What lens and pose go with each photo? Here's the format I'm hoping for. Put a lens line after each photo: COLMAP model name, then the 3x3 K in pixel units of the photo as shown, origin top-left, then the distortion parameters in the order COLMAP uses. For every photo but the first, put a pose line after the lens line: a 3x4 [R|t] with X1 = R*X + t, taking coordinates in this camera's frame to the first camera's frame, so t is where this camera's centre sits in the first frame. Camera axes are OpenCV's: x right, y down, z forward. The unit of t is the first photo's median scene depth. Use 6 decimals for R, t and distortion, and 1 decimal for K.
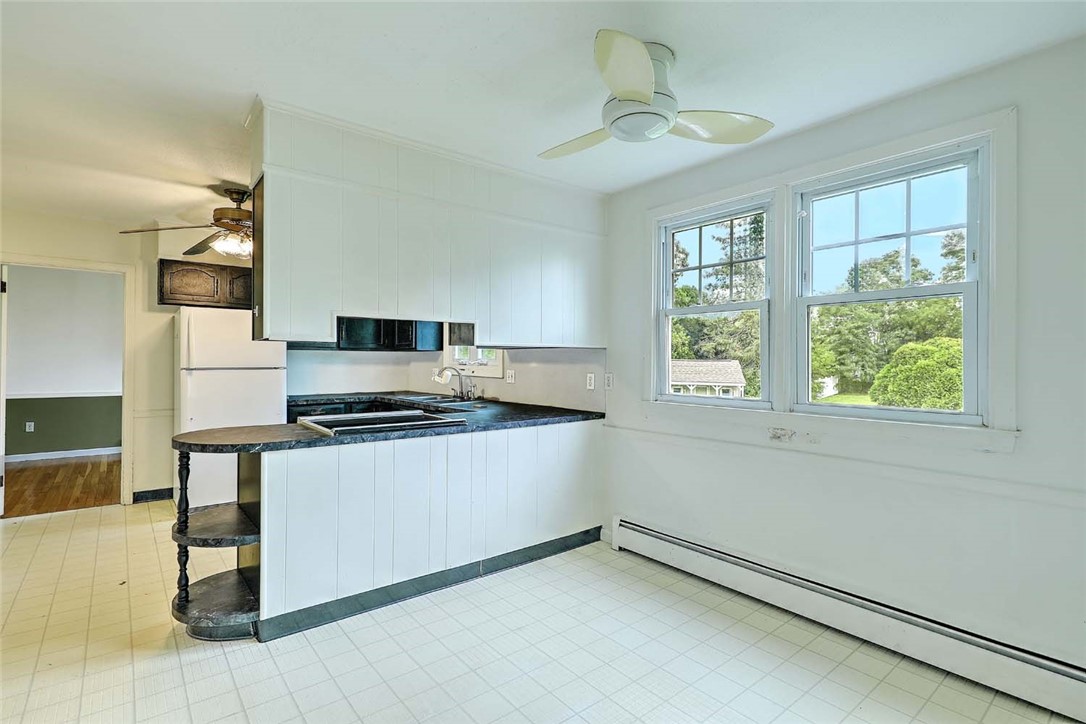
lens RADIAL K [[533.6, 0, 548.7], [0, 533.6, 360.3], [0, 0, 1]] dist [0.009764, -0.000282]
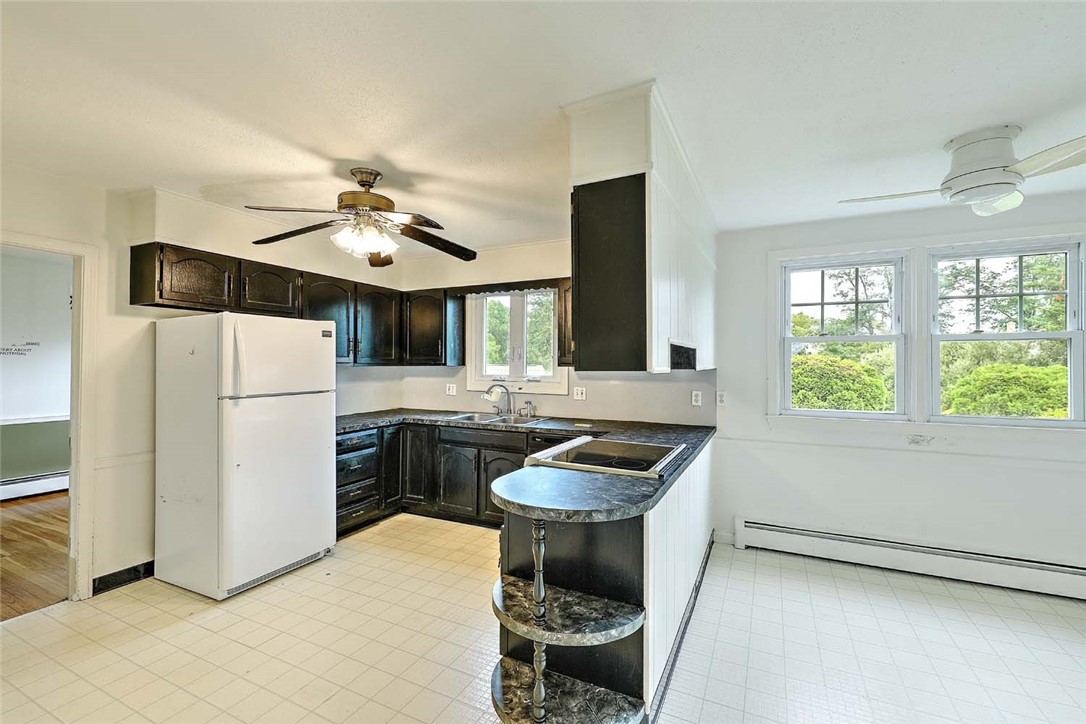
lens RADIAL K [[464.0, 0, 548.7], [0, 464.0, 360.8], [0, 0, 1]] dist [0.000834, -0.000081]
pose [[0.904587, 0.001442, 0.426286, -0.500749], [0.000956, 0.999985, -0.005411, -0.026931], [-0.426287, 0.005302, 0.904572, 0.219306]]
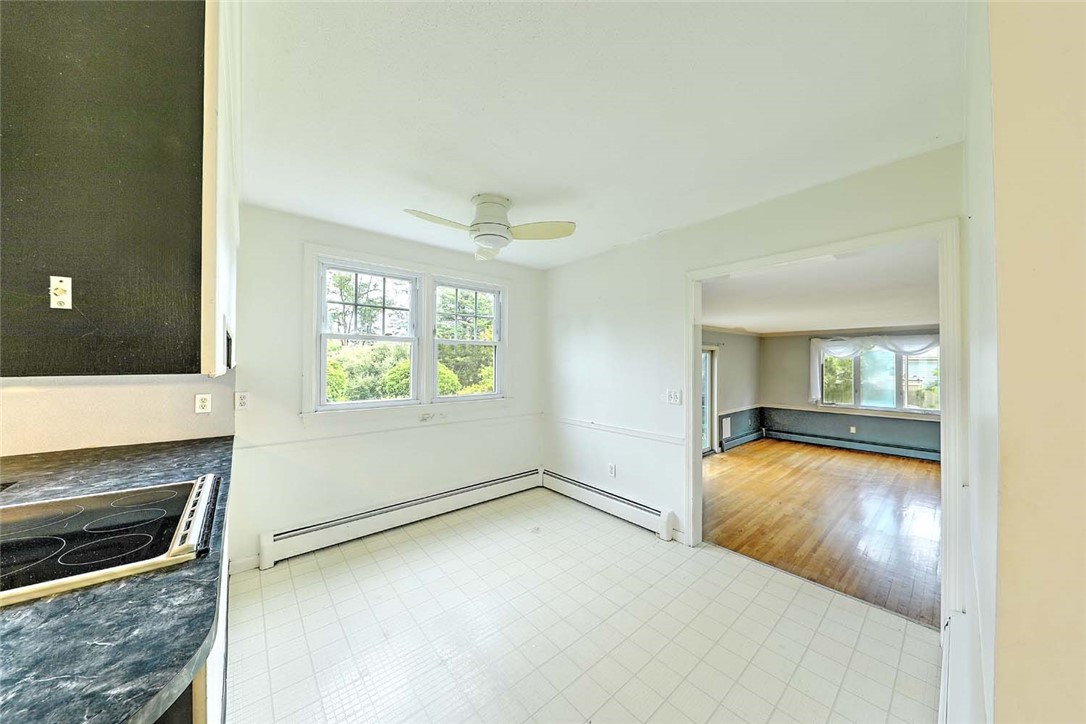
lens RADIAL K [[354.8, 0, 547.0], [0, 354.8, 357.6], [0, 0, 1]] dist [-0.009907, -0.000114]
pose [[-0.033977, 0.007053, 0.999398, -0.419677], [-0.004409, 0.999964, -0.007207, -0.026872], [-0.999413, -0.004651, -0.033945, 0.385449]]
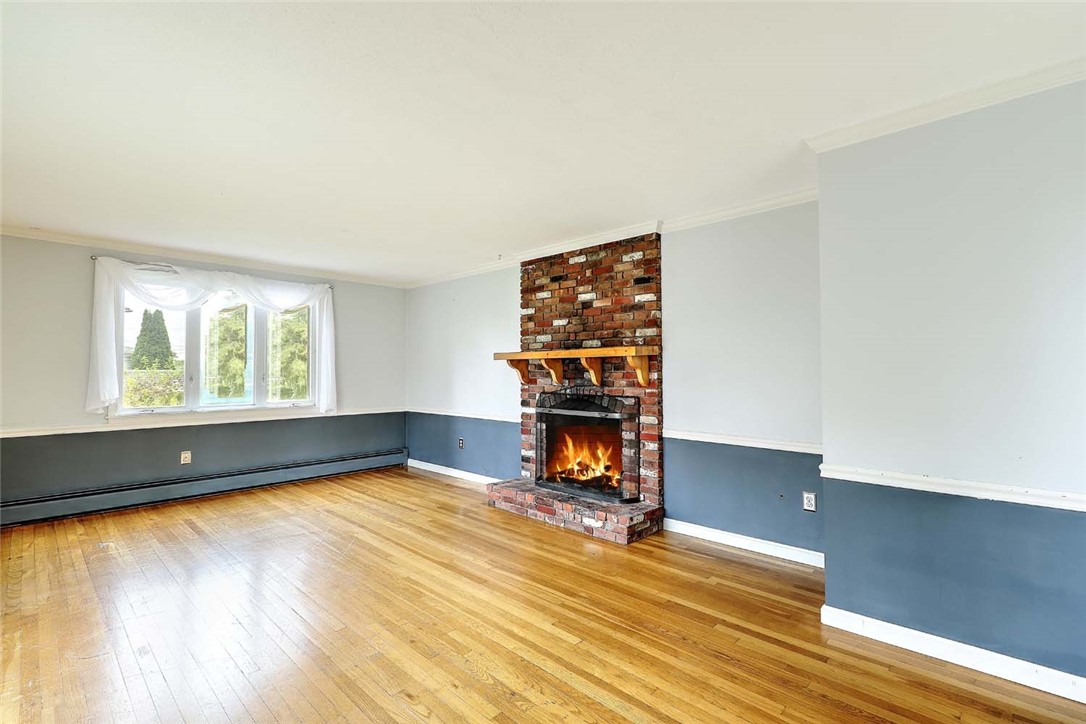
lens RADIAL K [[489.9, 0, 547.8], [0, 489.9, 357.9], [0, 0, 1]] dist [0.003334, -0.001287]
pose [[-0.990902, -0.008719, -0.134302, 0.440321], [-0.004732, 0.999539, -0.029975, 0.083952], [0.134502, -0.029067, -0.990487, 0.151079]]
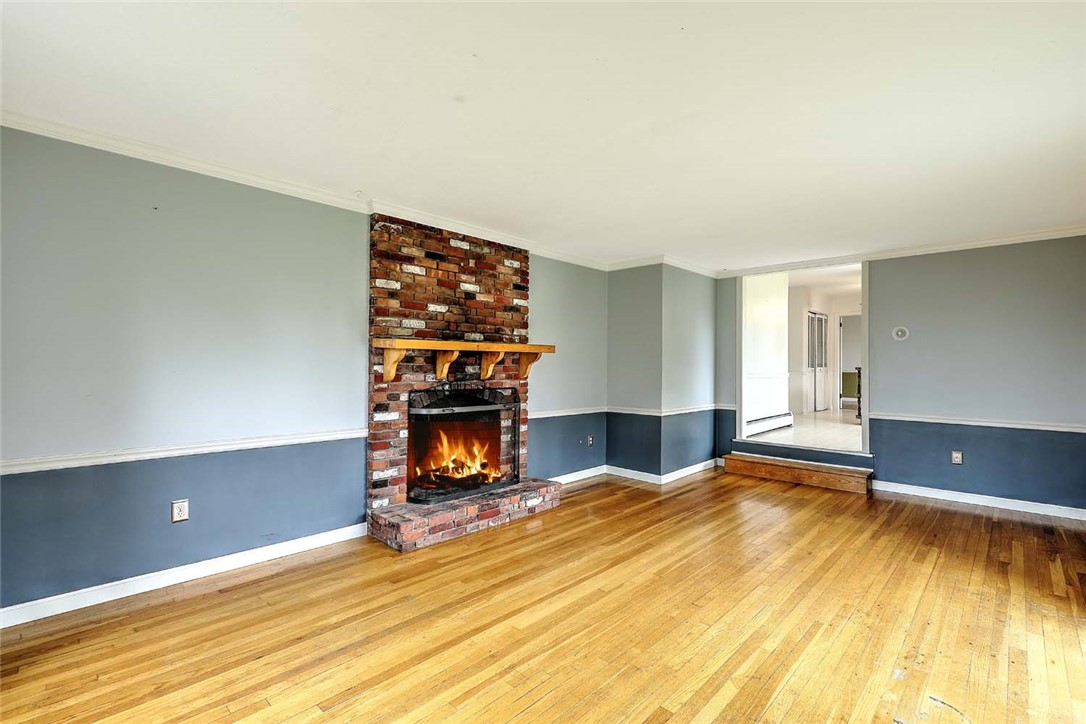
lens RADIAL K [[489.9, 0, 547.8], [0, 489.9, 357.9], [0, 0, 1]] dist [0.003334, -0.001287]
pose [[0.132349, -0.021743, -0.990965, 1.140829], [-0.003002, 0.999746, -0.022336, 0.087734], [0.991199, 0.005931, 0.132251, -0.729472]]
